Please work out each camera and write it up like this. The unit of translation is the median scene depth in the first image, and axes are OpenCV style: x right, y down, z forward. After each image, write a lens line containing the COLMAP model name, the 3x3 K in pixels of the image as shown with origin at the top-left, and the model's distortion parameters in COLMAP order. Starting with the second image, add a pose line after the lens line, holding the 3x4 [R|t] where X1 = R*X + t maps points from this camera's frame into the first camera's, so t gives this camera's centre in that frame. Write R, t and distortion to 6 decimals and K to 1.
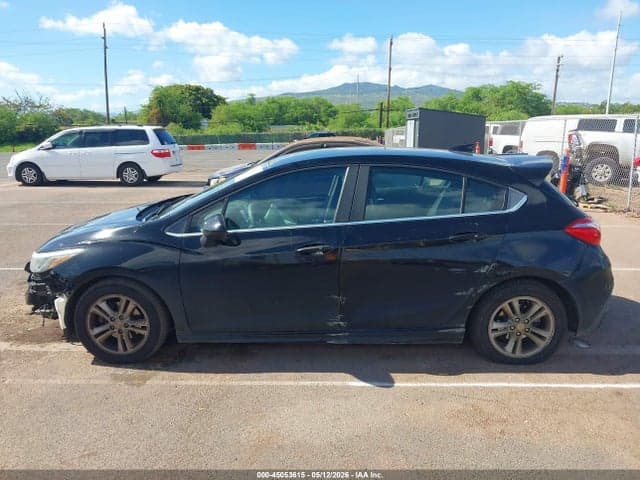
lens RADIAL K [[492.8, 0, 317.2], [0, 492.8, 251.6], [0, 0, 1]] dist [-0.000803, -0.007691]
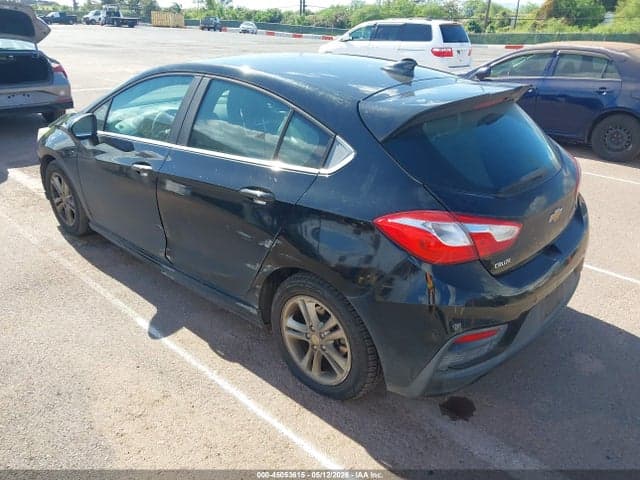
lens RADIAL K [[499.0, 0, 320.0], [0, 499.0, 240.0], [0, 0, 1]] dist [0.010338, -0.004258]
pose [[0.751661, 0.284830, -0.594876, 0.783696], [-0.183512, 0.956645, 0.226170, -0.139478], [0.633506, -0.060837, 0.771342, 0.463251]]
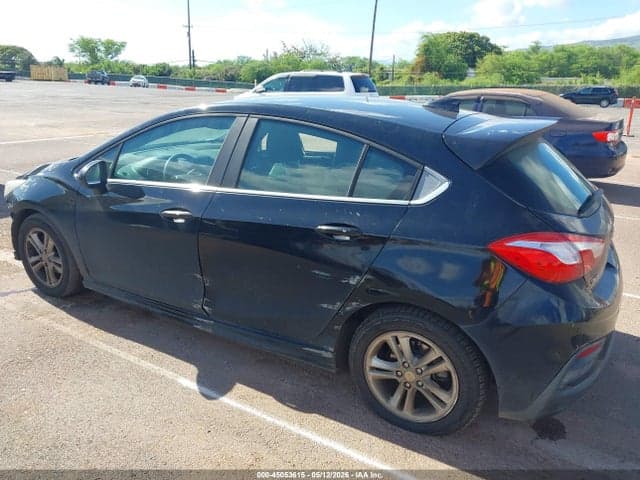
lens RADIAL K [[499.0, 0, 318.5], [0, 499.0, 236.7], [0, 0, 1]] dist [0.004033, -0.001785]
pose [[0.871614, 0.172037, -0.459013, 0.575495], [-0.143327, 0.984912, 0.096981, -0.080968], [0.468771, -0.018741, 0.883121, 0.339163]]
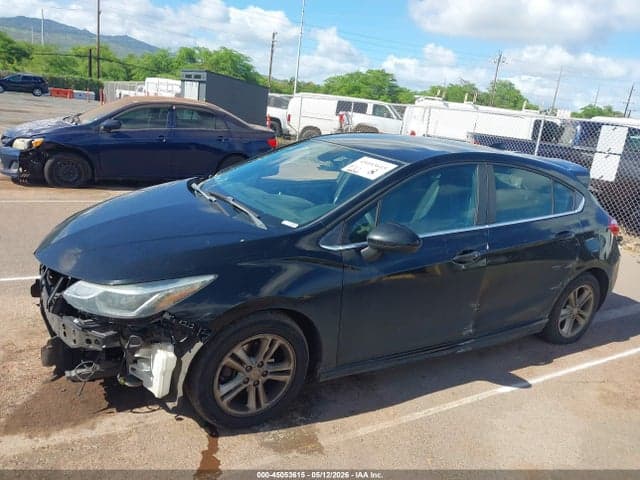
lens RADIAL K [[493.3, 0, 313.6], [0, 493.3, 238.9], [0, 0, 1]] dist [0.008917, -0.009146]
pose [[0.845044, -0.043194, 0.532950, -0.707493], [0.014898, 0.998247, 0.057282, -0.090462], [-0.534489, -0.040466, 0.844206, 0.349725]]
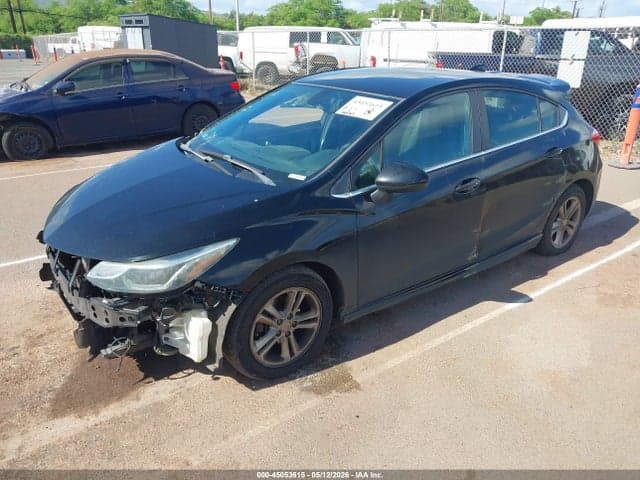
lens RADIAL K [[493.3, 0, 313.6], [0, 493.3, 238.9], [0, 0, 1]] dist [0.008917, -0.009146]
pose [[0.792963, -0.217972, 0.568944, -0.766062], [0.132920, 0.973211, 0.187597, -0.116178], [-0.594594, -0.073133, 0.800693, 0.384684]]
